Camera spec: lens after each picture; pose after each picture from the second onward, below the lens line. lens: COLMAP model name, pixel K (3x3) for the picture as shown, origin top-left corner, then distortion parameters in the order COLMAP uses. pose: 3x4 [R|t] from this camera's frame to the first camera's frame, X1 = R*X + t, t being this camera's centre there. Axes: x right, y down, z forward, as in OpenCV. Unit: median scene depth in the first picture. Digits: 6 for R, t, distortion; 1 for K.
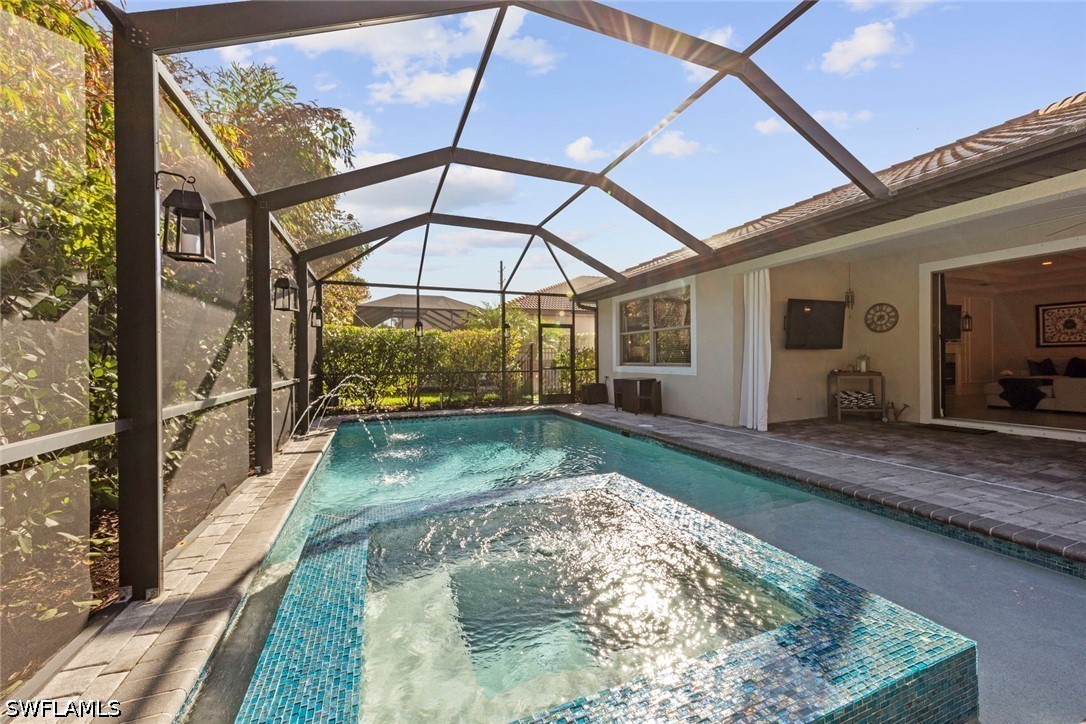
lens RADIAL K [[415.9, 0, 545.4], [0, 415.9, 359.6], [0, 0, 1]] dist [0.003666, 0.000365]
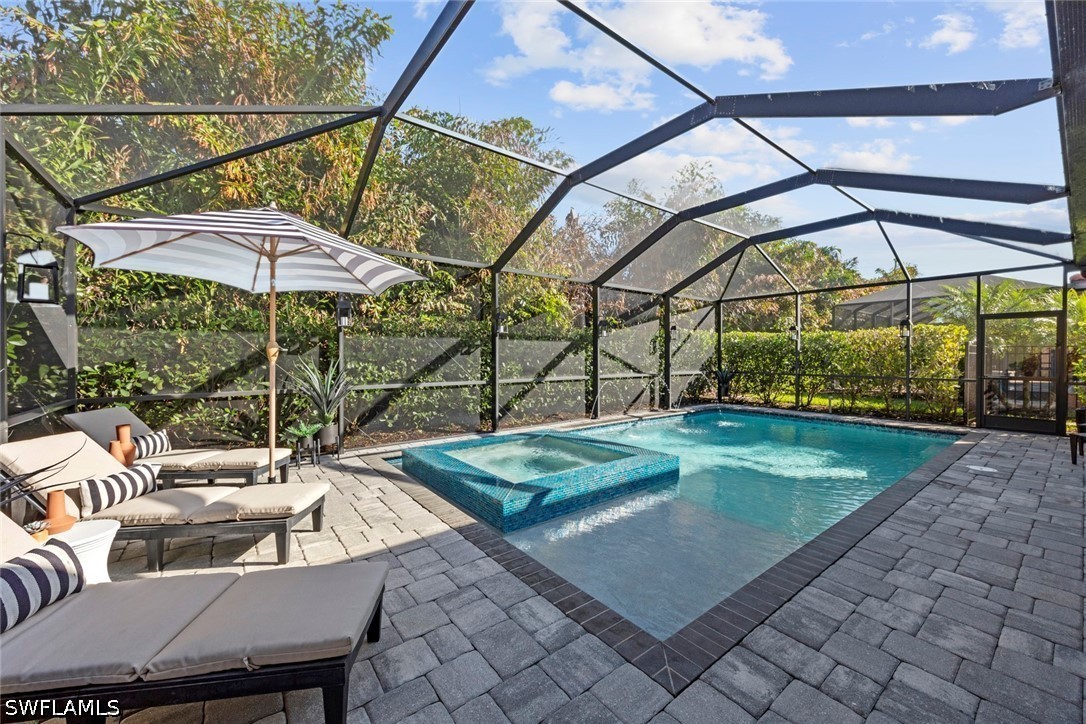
lens RADIAL K [[415.9, 0, 541.4], [0, 415.9, 359.7], [0, 0, 1]] dist [0.003666, 0.000365]
pose [[0.265462, 0.014993, -0.964005, 0.686505], [-0.000928, 0.999883, 0.015296, -0.027050], [0.964121, -0.003166, 0.265445, 0.126746]]
